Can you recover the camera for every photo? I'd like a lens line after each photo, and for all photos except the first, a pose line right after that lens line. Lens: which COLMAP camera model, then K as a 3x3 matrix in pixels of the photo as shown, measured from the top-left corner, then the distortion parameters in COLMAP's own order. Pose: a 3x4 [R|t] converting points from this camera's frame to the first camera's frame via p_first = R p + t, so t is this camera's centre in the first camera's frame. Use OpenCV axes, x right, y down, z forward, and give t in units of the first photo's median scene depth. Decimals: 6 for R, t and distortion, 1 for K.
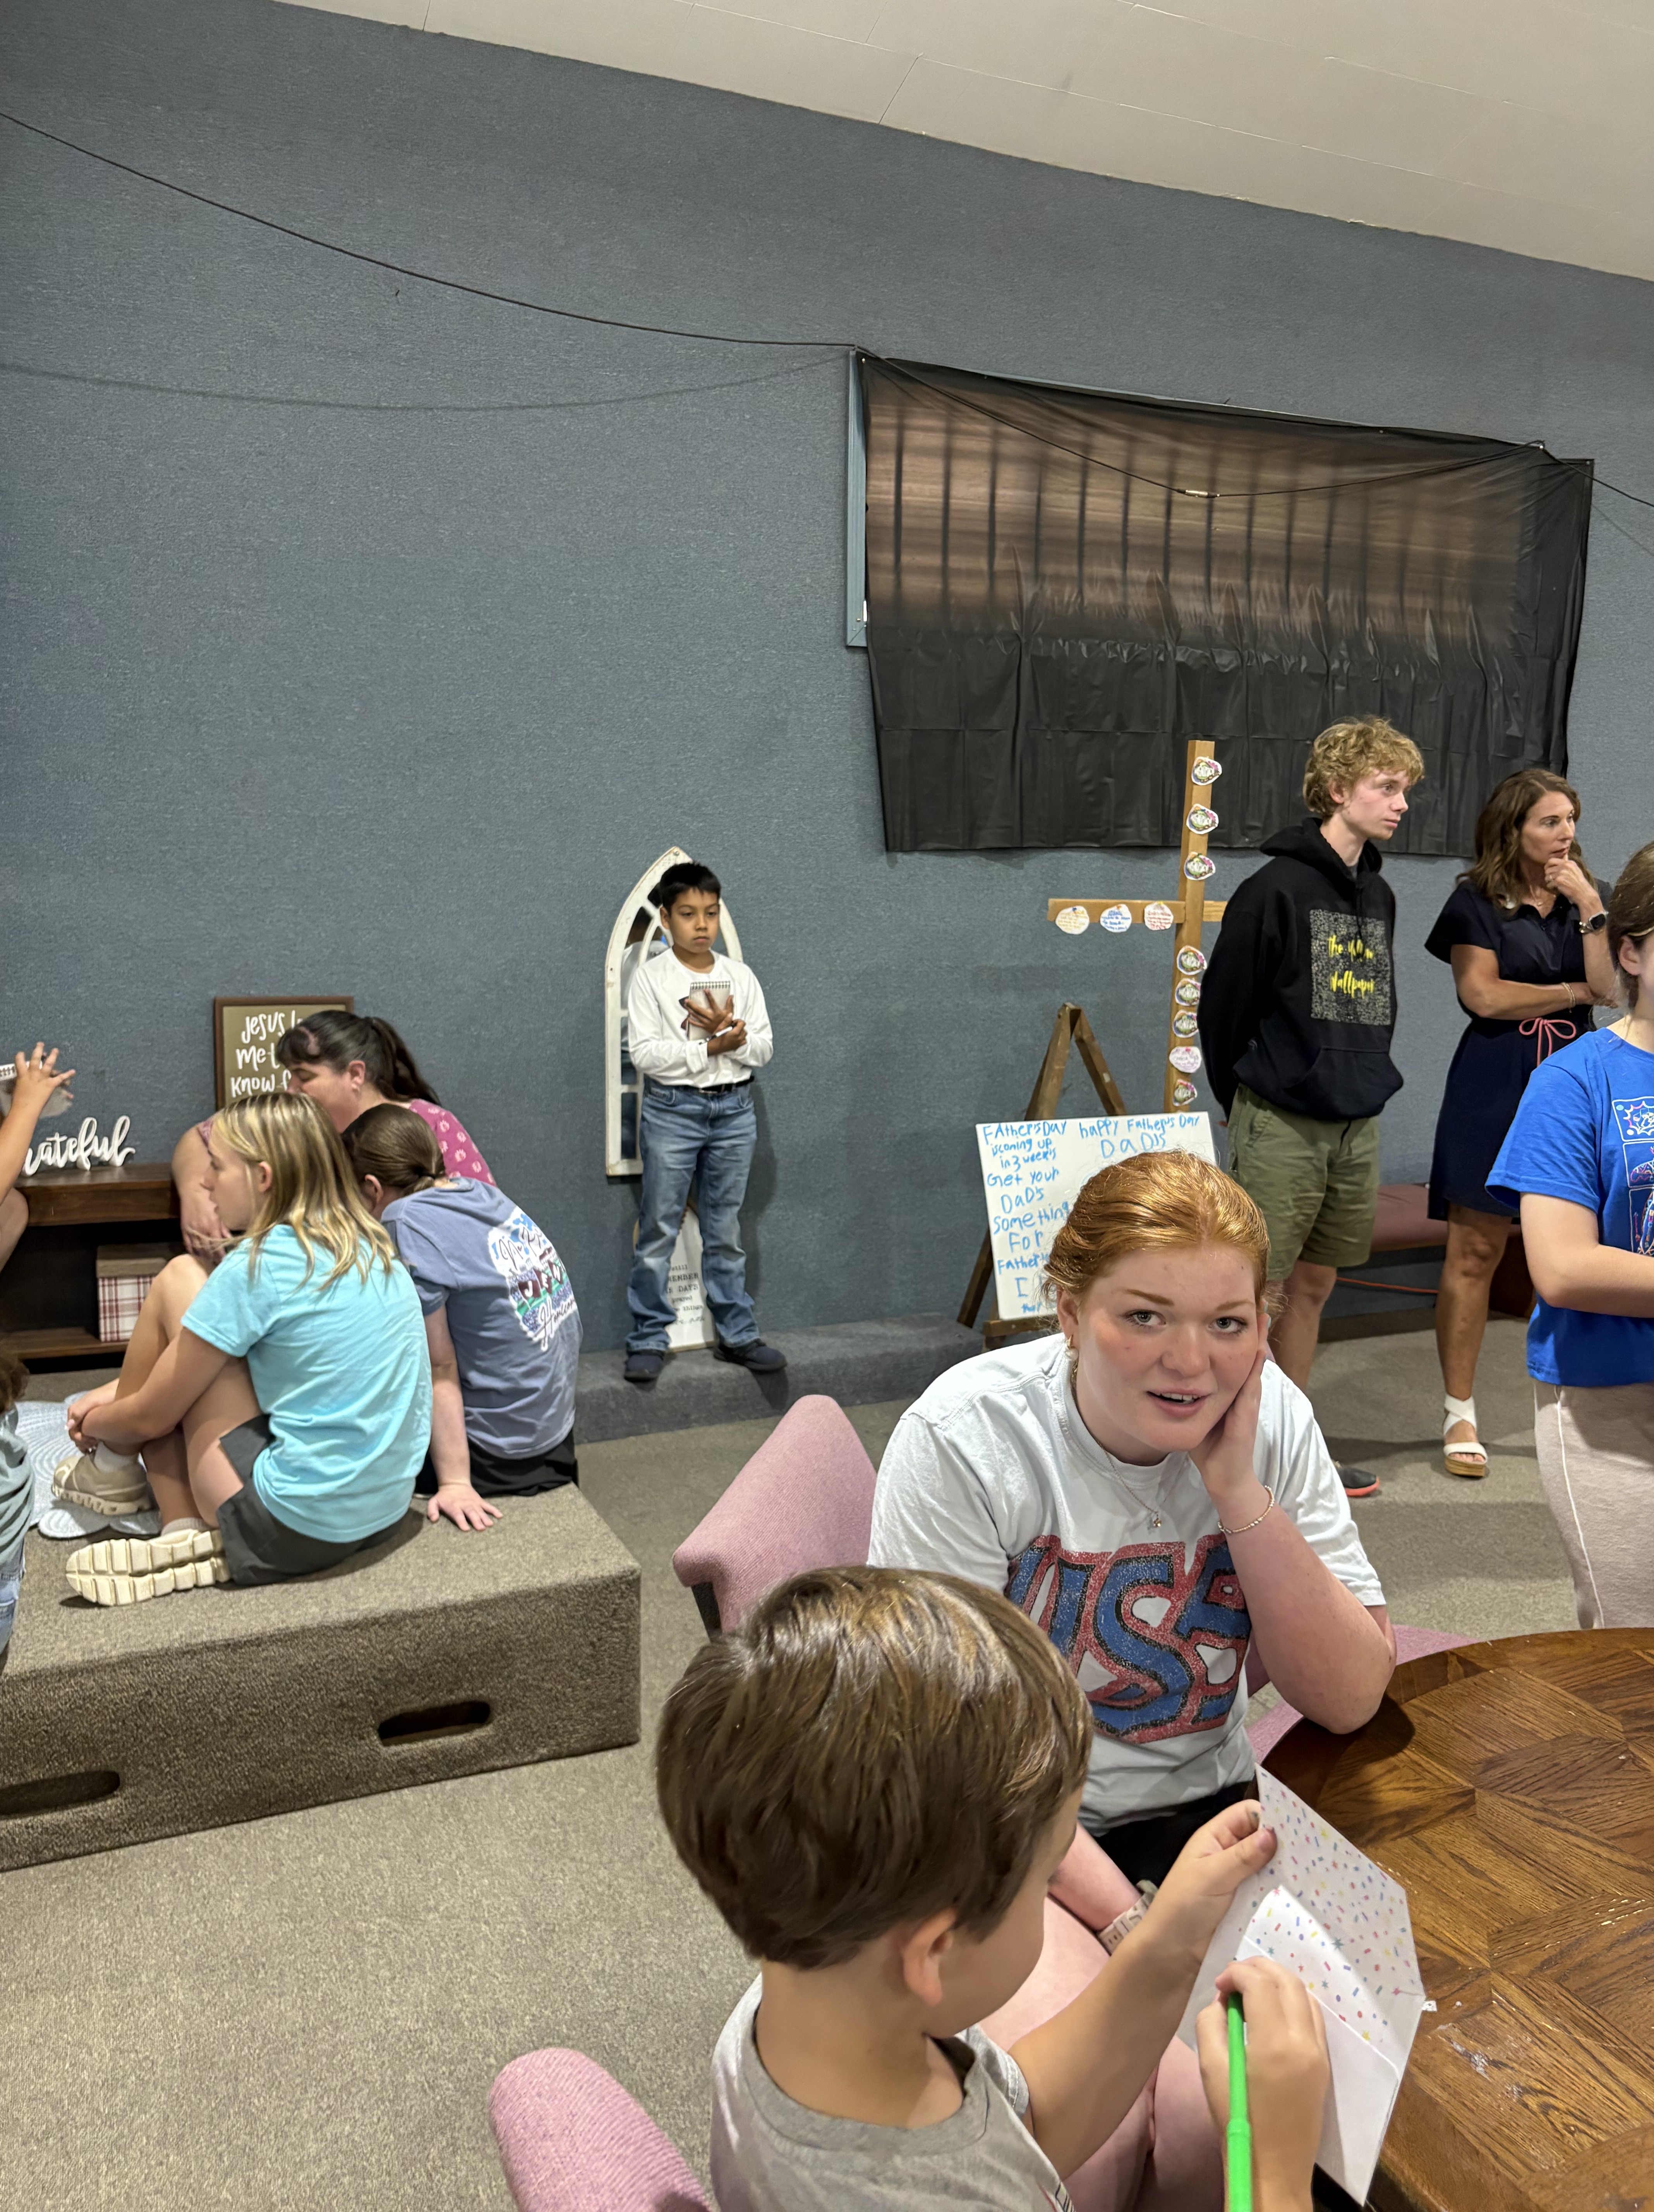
lens RADIAL K [[1667.4, 0, 816.8], [0, 1667.4, 1104.8], [0, 0, 1]] dist [0.003604, -0.013051]
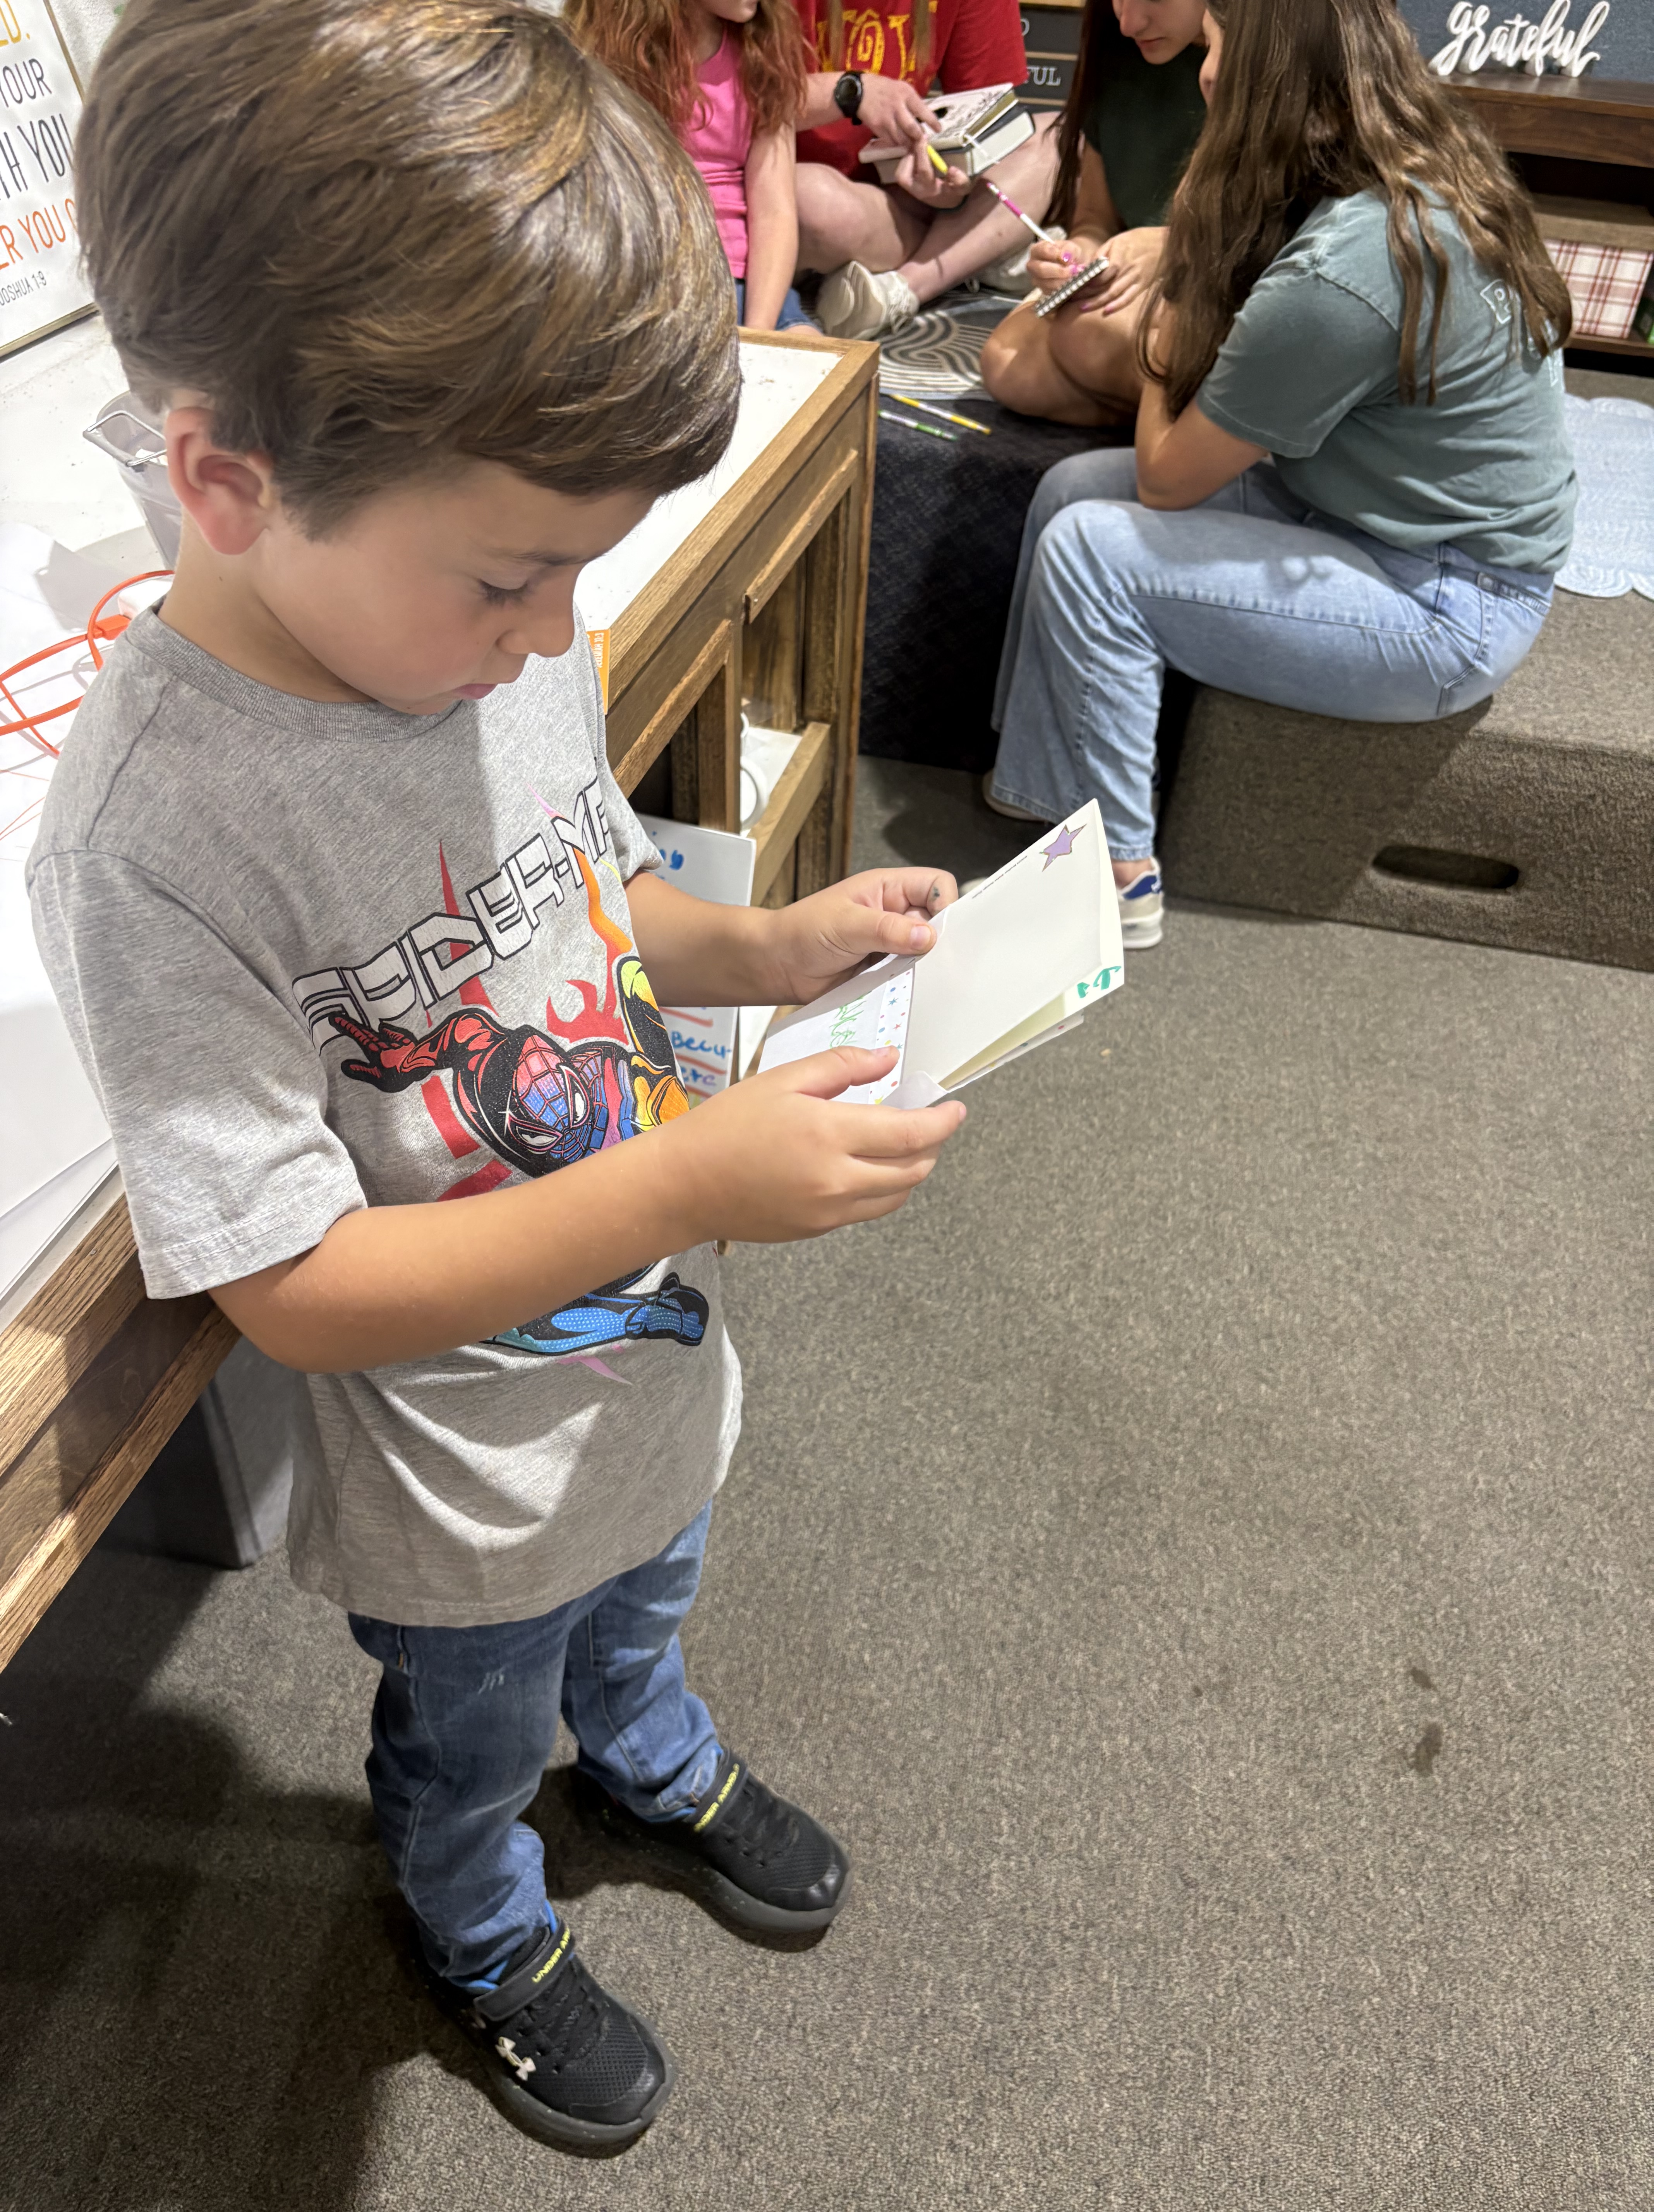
lens RADIAL K [[1667.4, 0, 829.5], [0, 1667.4, 1102.8], [0, 0, 1]] dist [0.003604, -0.013051]
pose [[0.795634, 0.413531, -0.442673, -0.162434], [-0.113618, 0.819651, 0.561483, 0.033461], [0.595027, -0.396439, 0.699127, 0.082221]]
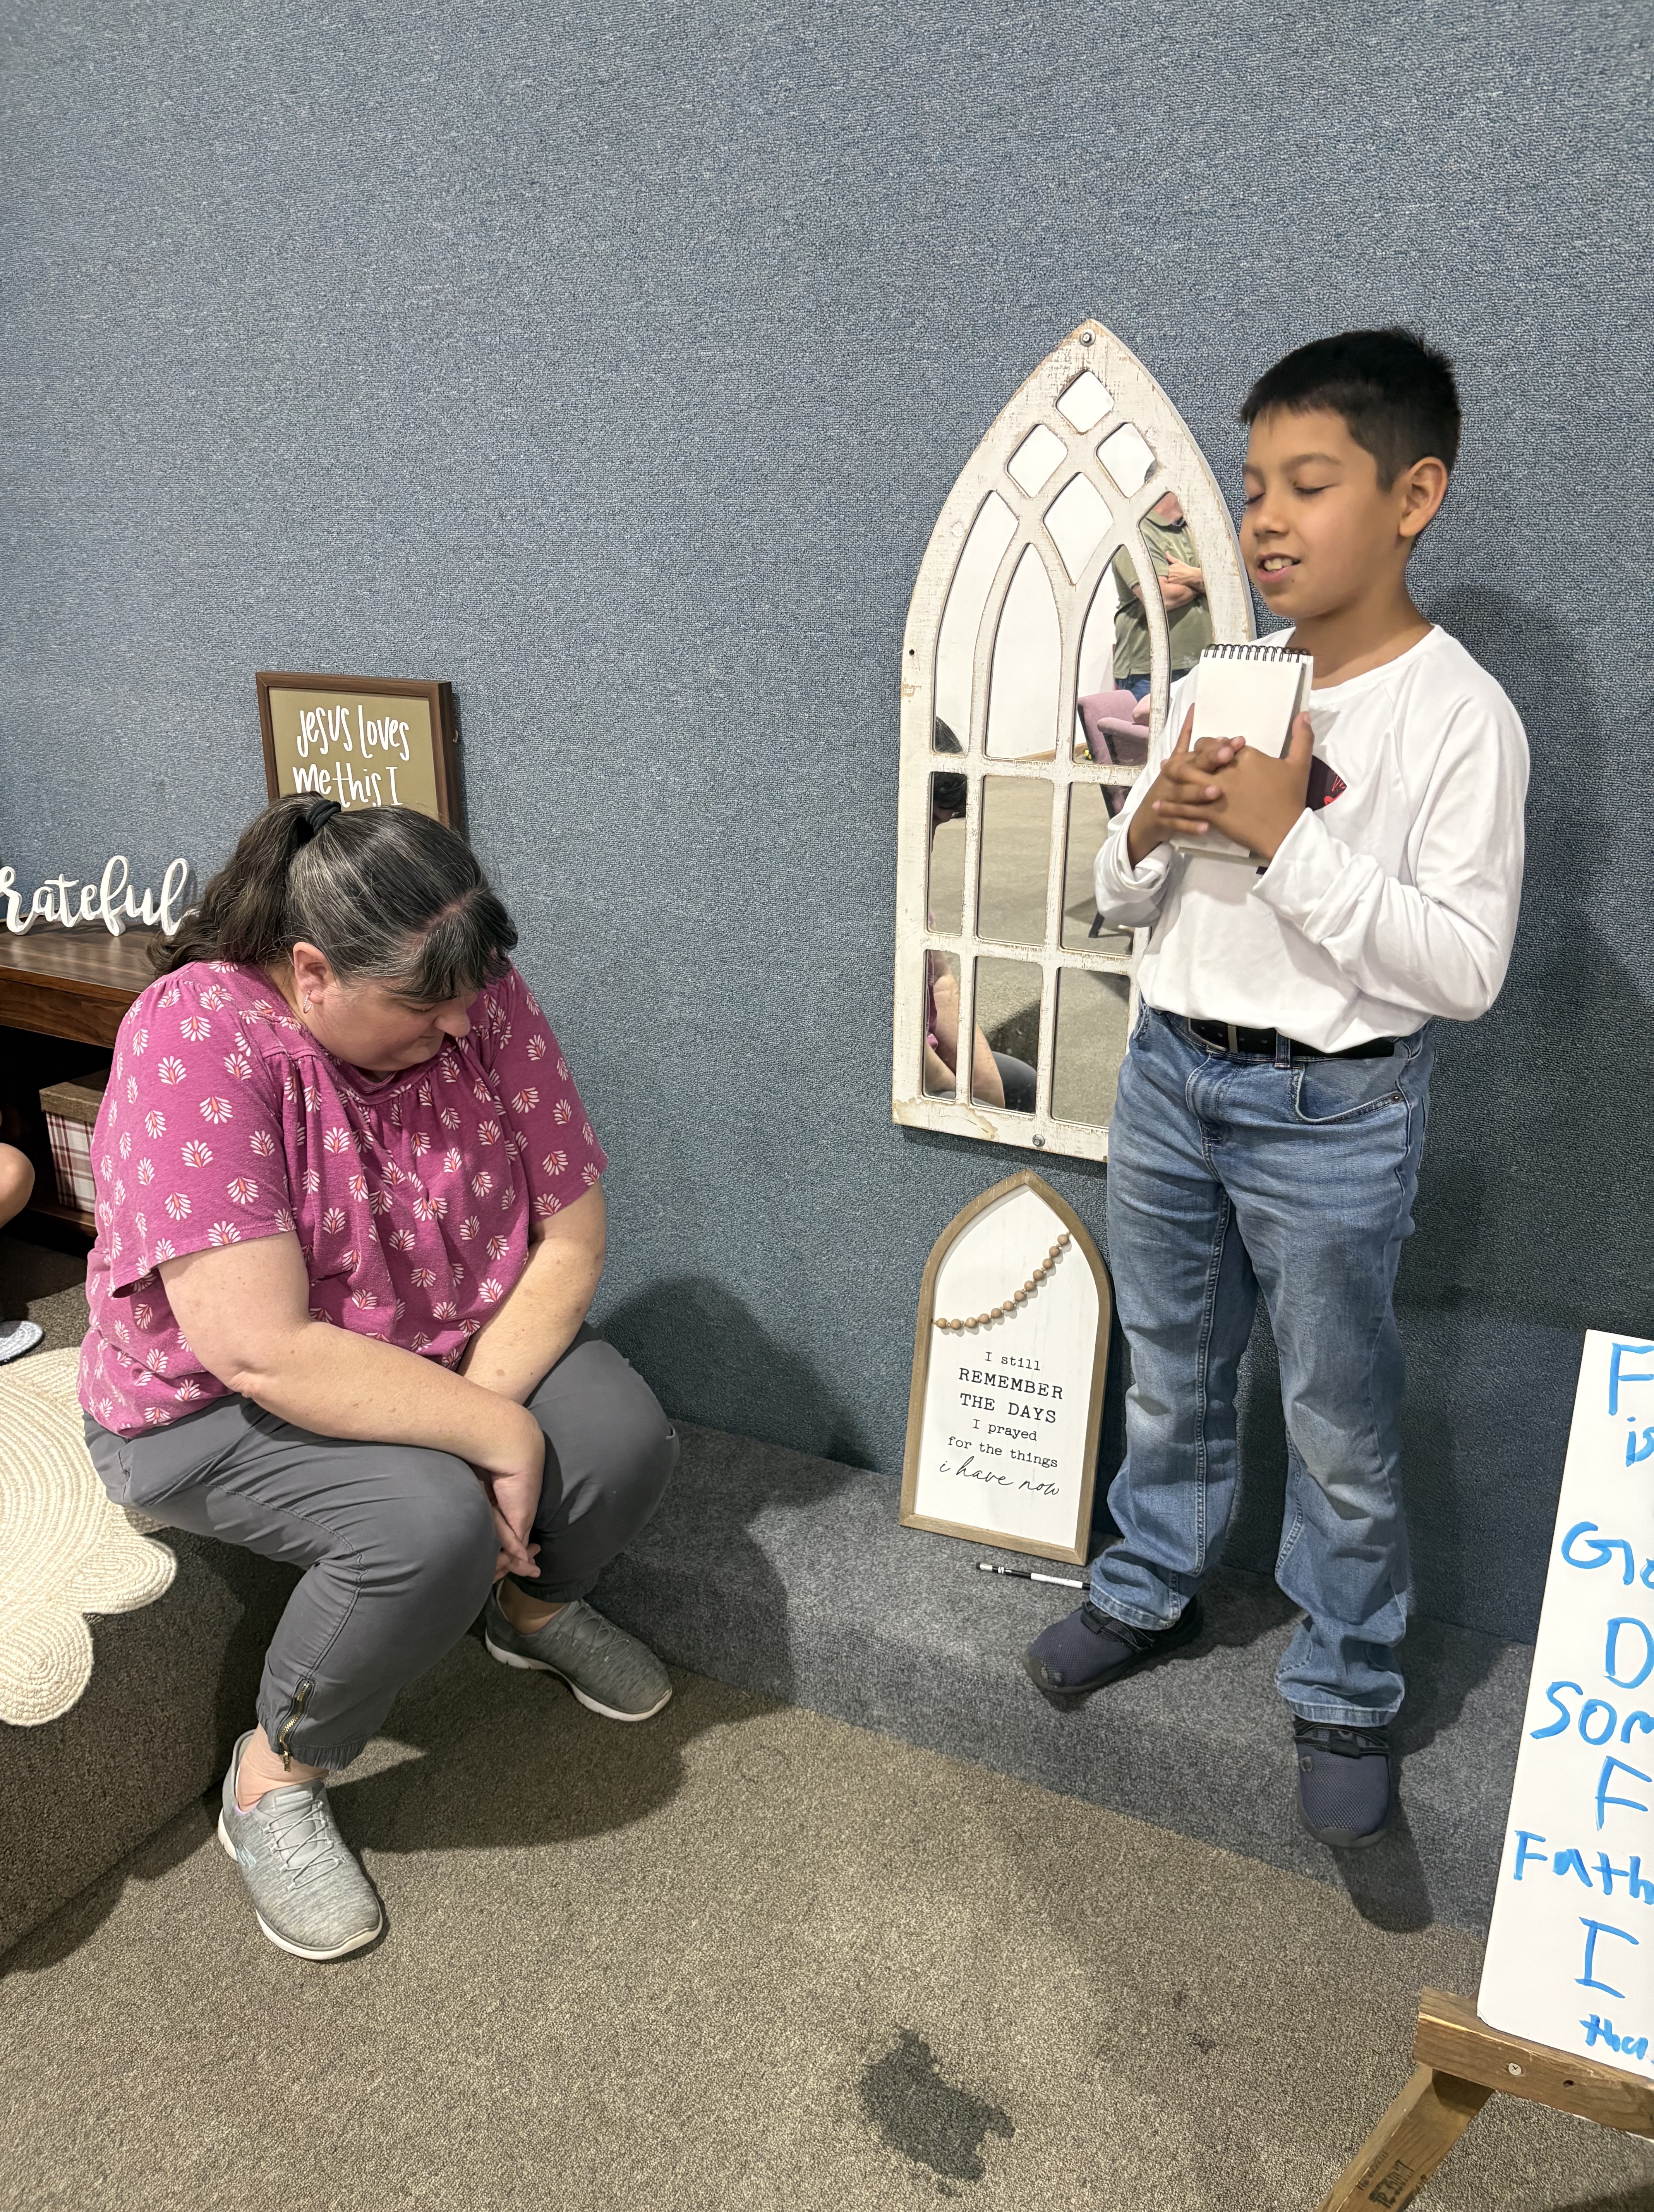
lens RADIAL K [[1667.4, 0, 819.9], [0, 1667.4, 1109.9], [0, 0, 1]] dist [0.003604, -0.013051]
pose [[0.621649, 0.253446, -0.741160, 0.225635], [-0.093210, 0.963419, 0.251269, -0.083871], [0.777730, -0.087118, 0.622532, 0.807878]]
